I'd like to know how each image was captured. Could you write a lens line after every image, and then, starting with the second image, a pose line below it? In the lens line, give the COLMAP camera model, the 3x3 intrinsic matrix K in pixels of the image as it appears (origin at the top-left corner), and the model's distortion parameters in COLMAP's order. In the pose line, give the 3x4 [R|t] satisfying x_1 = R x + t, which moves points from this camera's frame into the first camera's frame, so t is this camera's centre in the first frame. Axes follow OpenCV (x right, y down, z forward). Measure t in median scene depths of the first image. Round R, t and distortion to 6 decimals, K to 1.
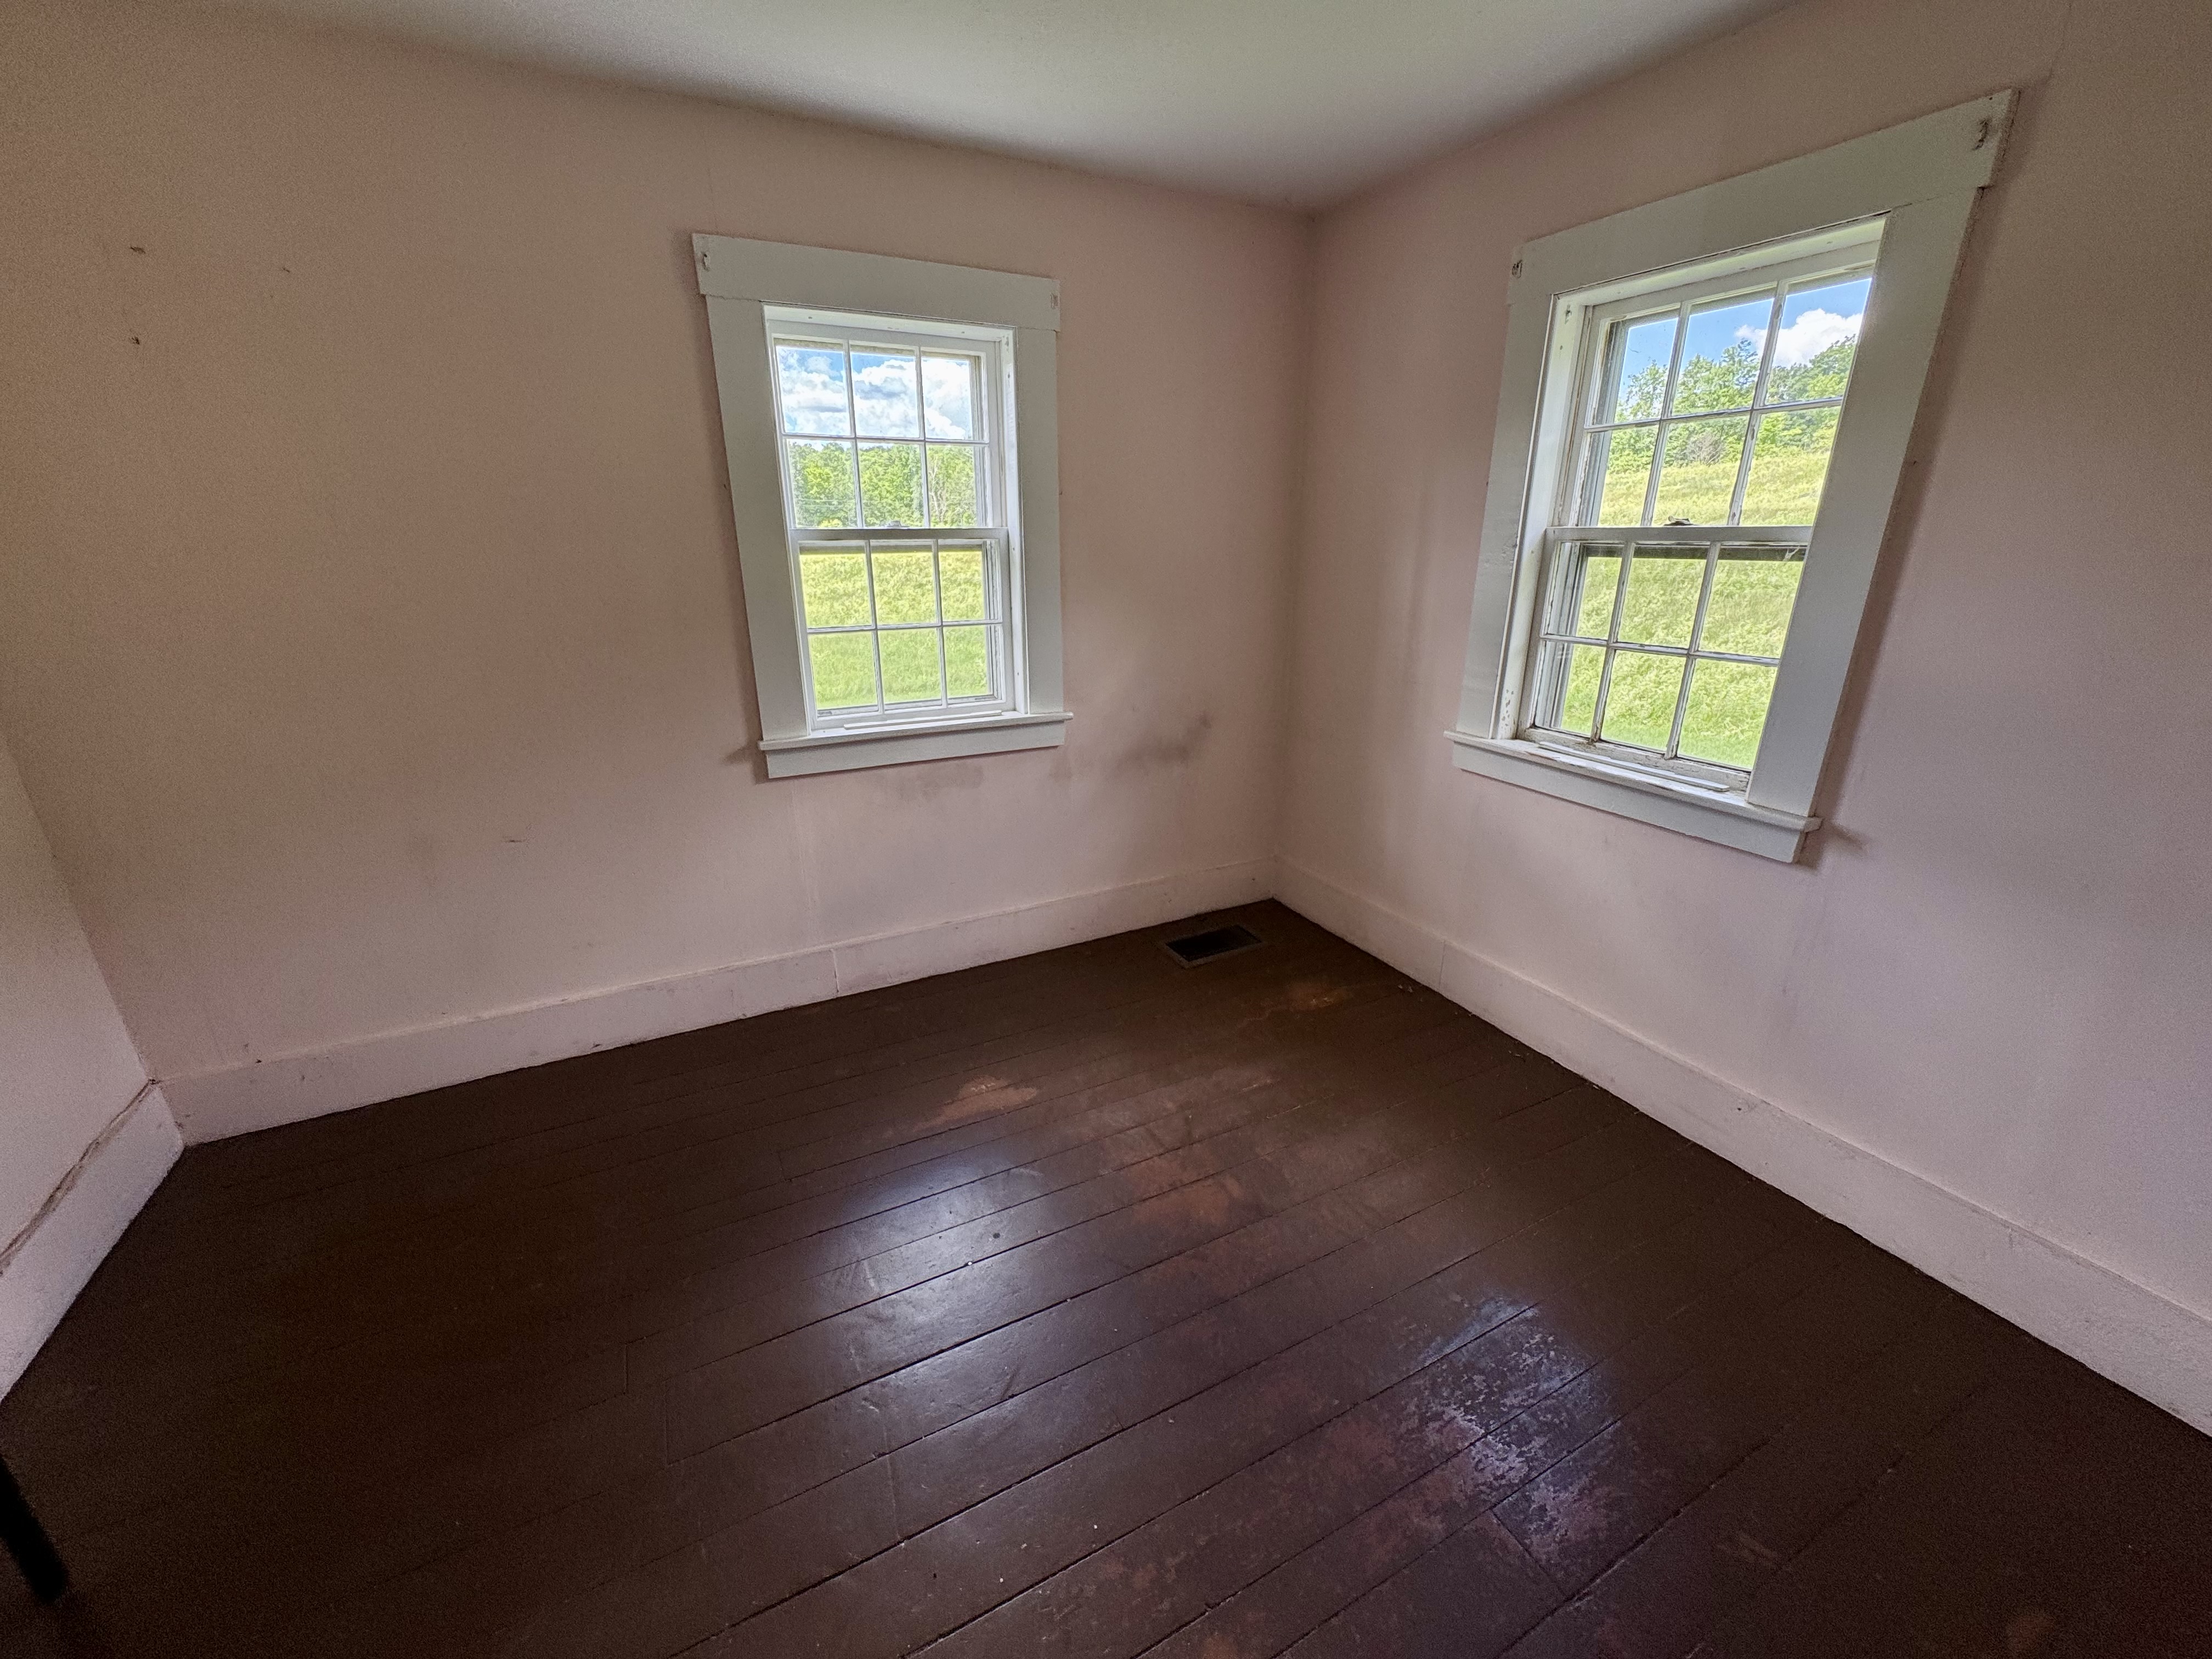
lens RADIAL K [[879.4, 0, 1106.0], [0, 879.4, 829.5], [0, 0, 1]] dist [-0.001722, 0.000033]
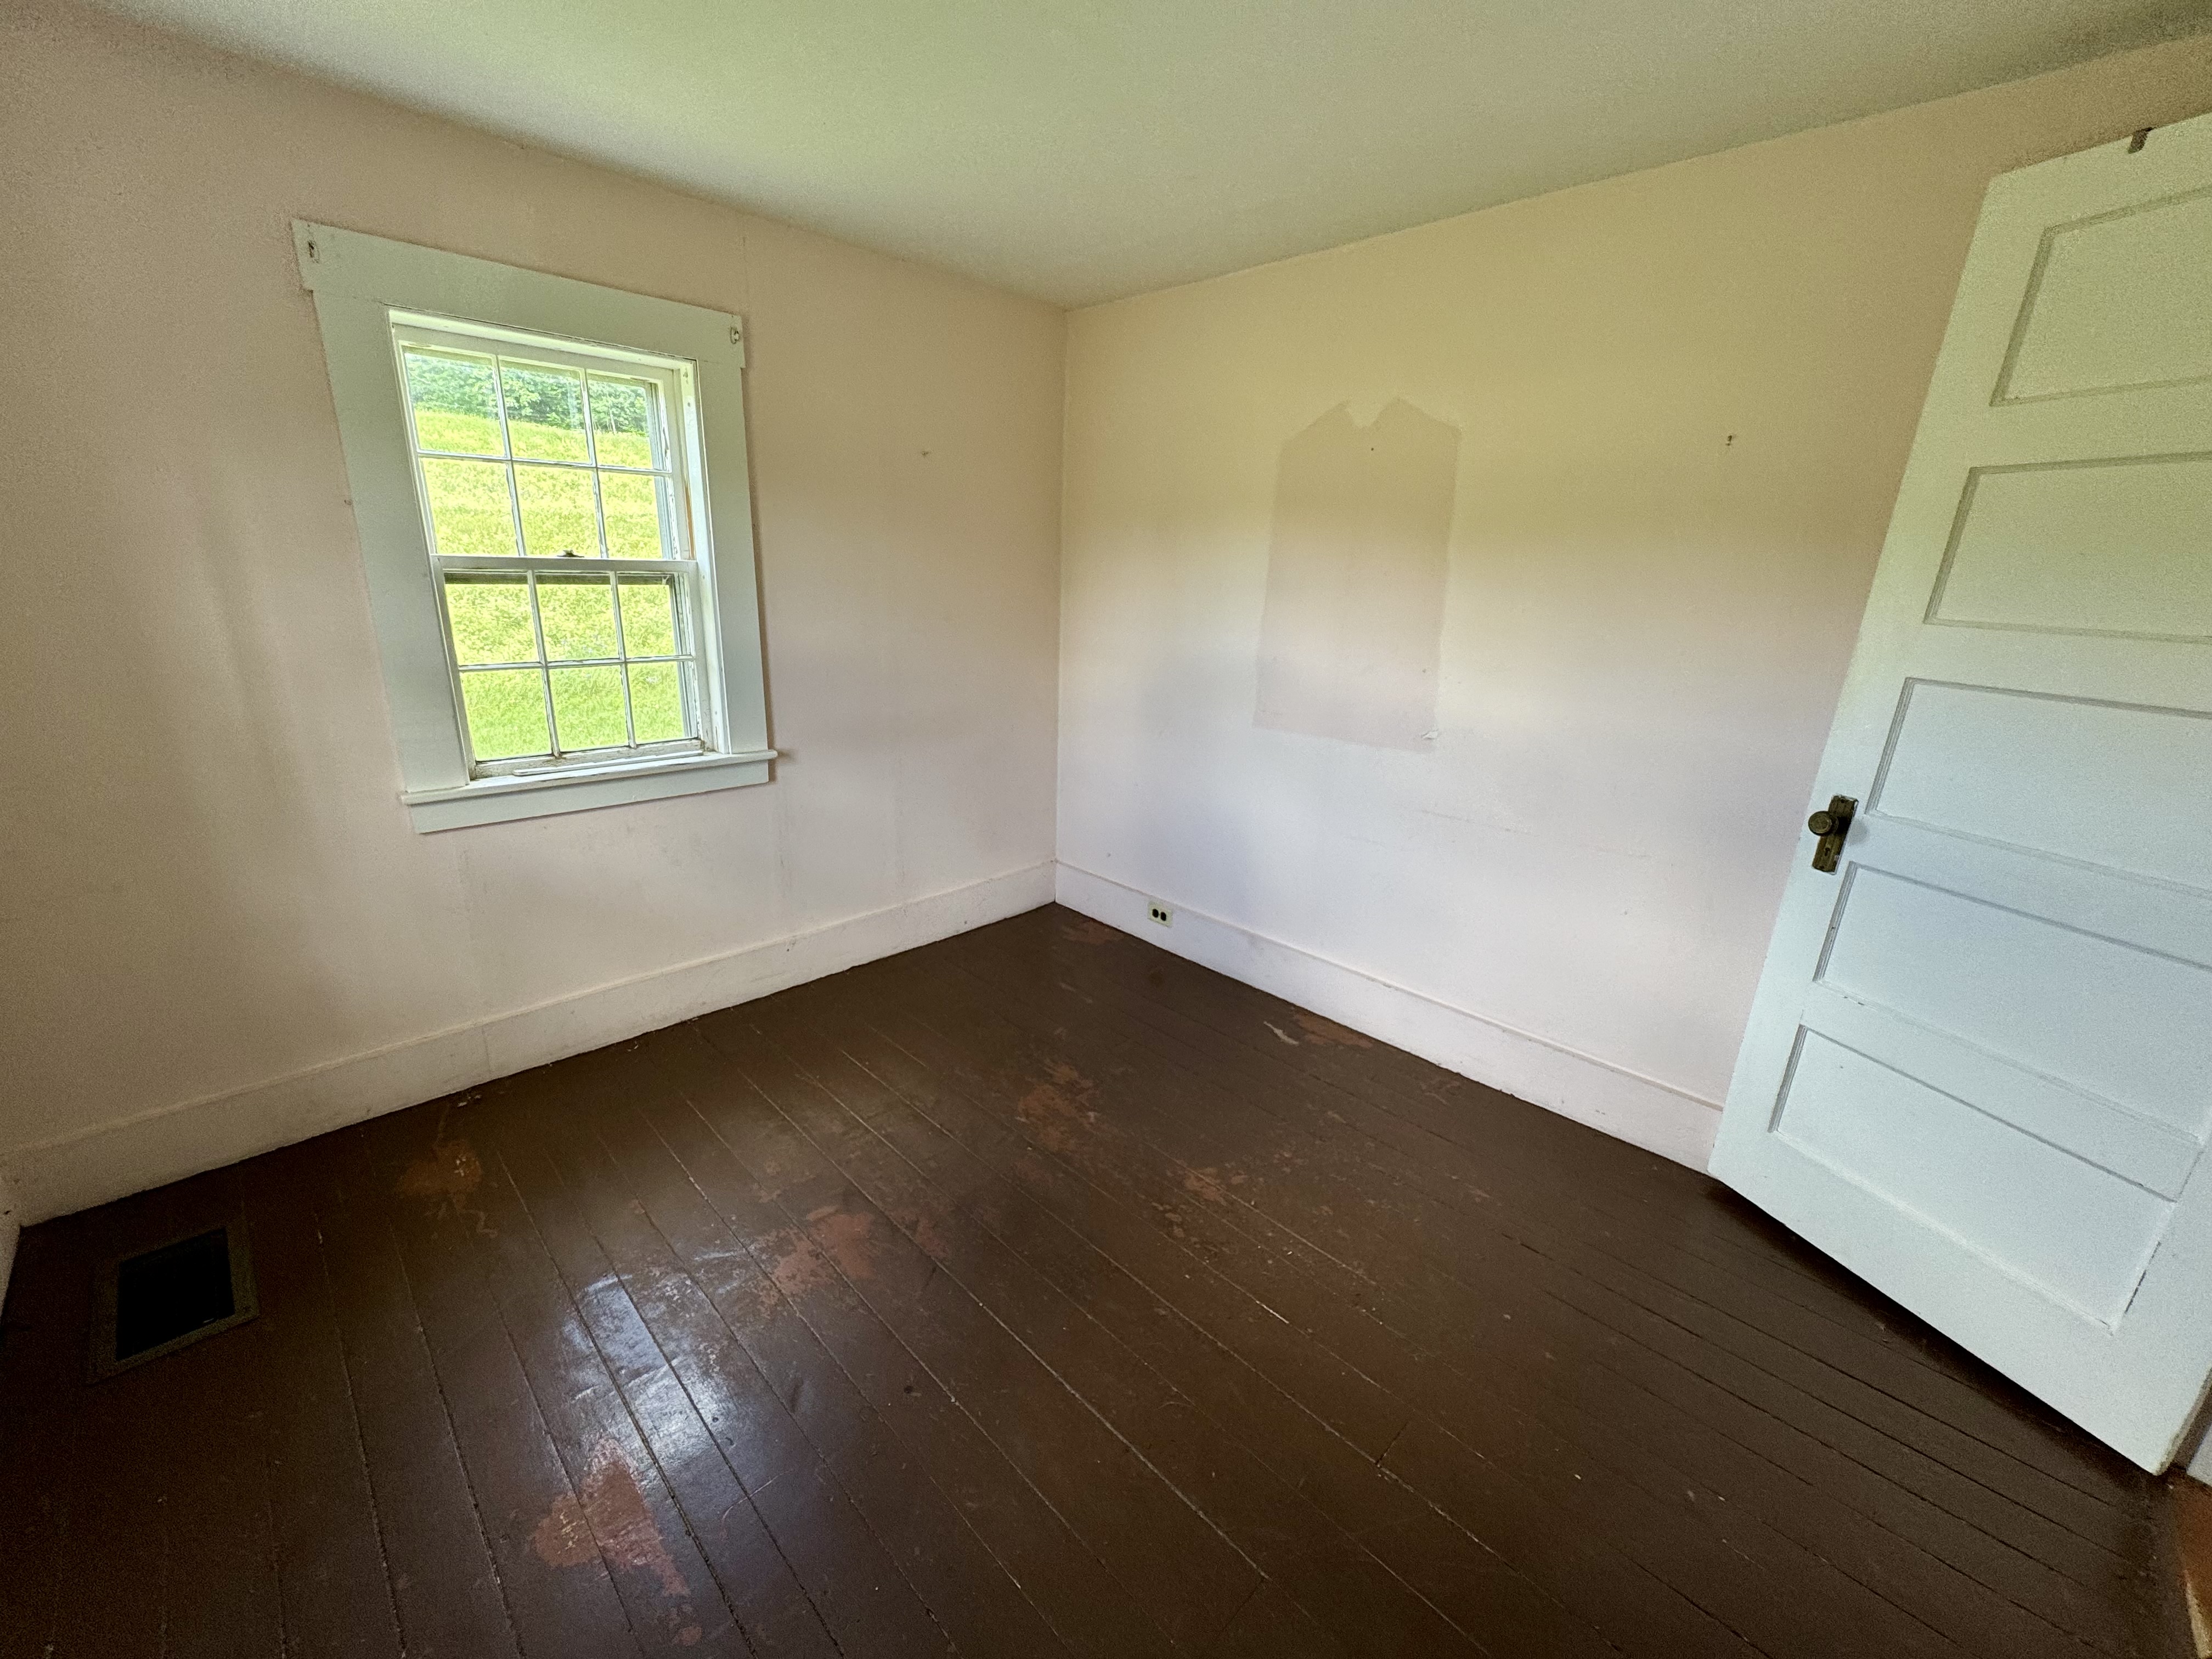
lens RADIAL K [[879.4, 0, 1106.0], [0, 879.4, 829.5], [0, 0, 1]] dist [-0.001722, 0.000033]
pose [[-0.301397, -0.278942, 0.911785, -0.730197], [0.280288, 0.888084, 0.364343, -0.251827], [-0.911372, 0.365375, -0.189482, 0.711139]]
